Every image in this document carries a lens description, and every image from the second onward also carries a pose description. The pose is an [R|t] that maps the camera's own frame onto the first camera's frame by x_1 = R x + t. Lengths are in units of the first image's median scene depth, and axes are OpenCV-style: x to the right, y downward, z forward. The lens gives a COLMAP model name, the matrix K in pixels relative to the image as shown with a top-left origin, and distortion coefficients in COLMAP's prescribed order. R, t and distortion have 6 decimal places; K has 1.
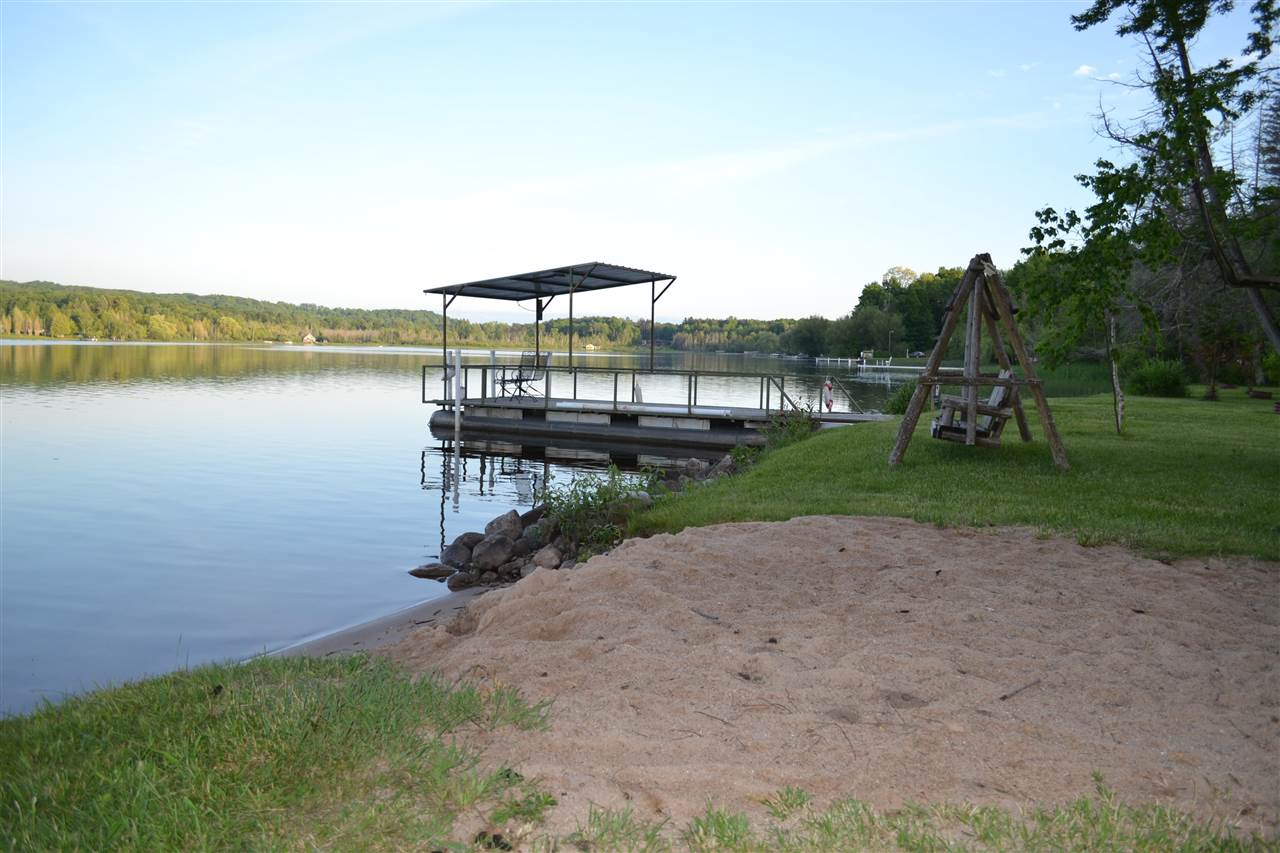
lens RADIAL K [[1043.4, 0, 634.6], [0, 1043.4, 430.0], [0, 0, 1]] dist [-0.089175, 0.036201]
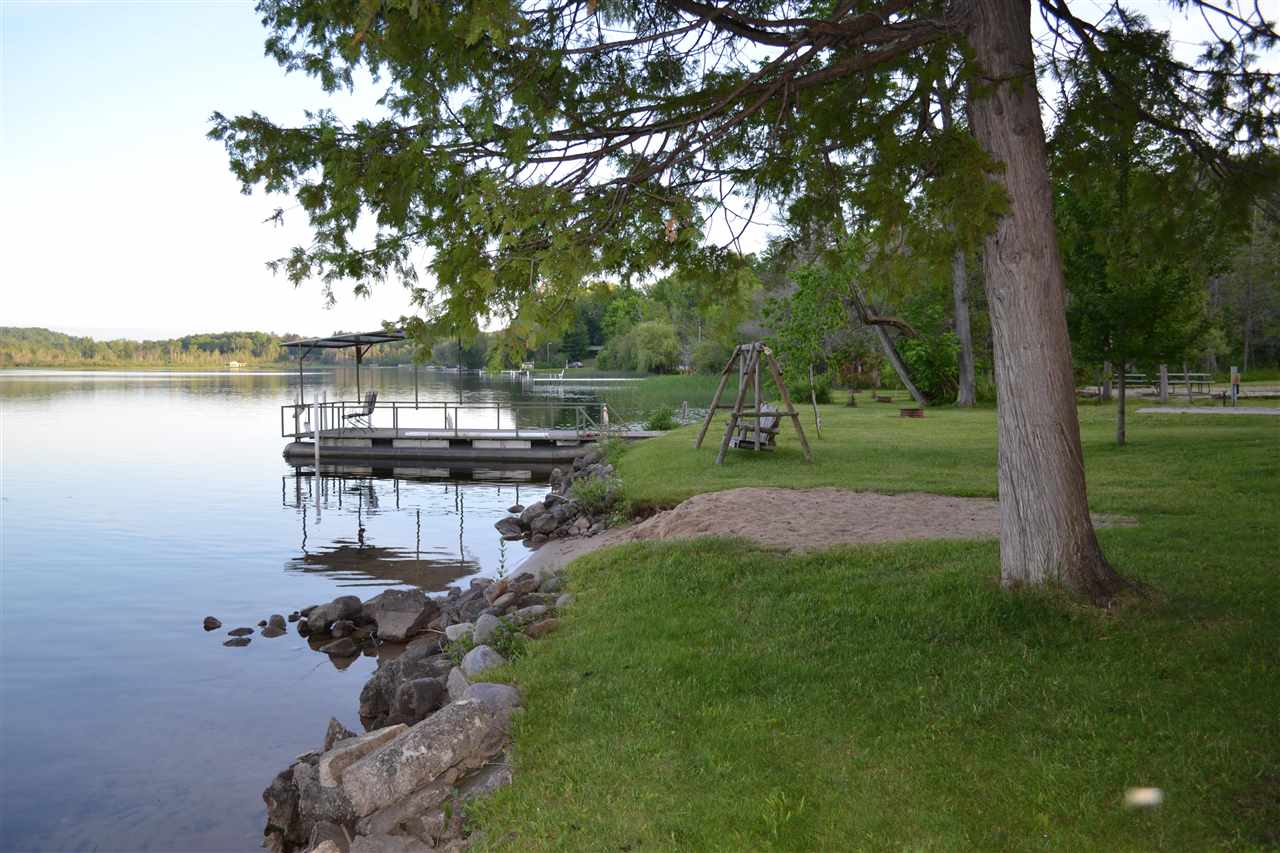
lens RADIAL K [[1043.4, 0, 634.6], [0, 1043.4, 430.0], [0, 0, 1]] dist [-0.089175, 0.036201]
pose [[0.945110, -0.043026, 0.323906, -0.198333], [0.046357, 0.998922, -0.002572, -0.011610], [-0.323446, 0.017447, 0.946086, -0.266894]]
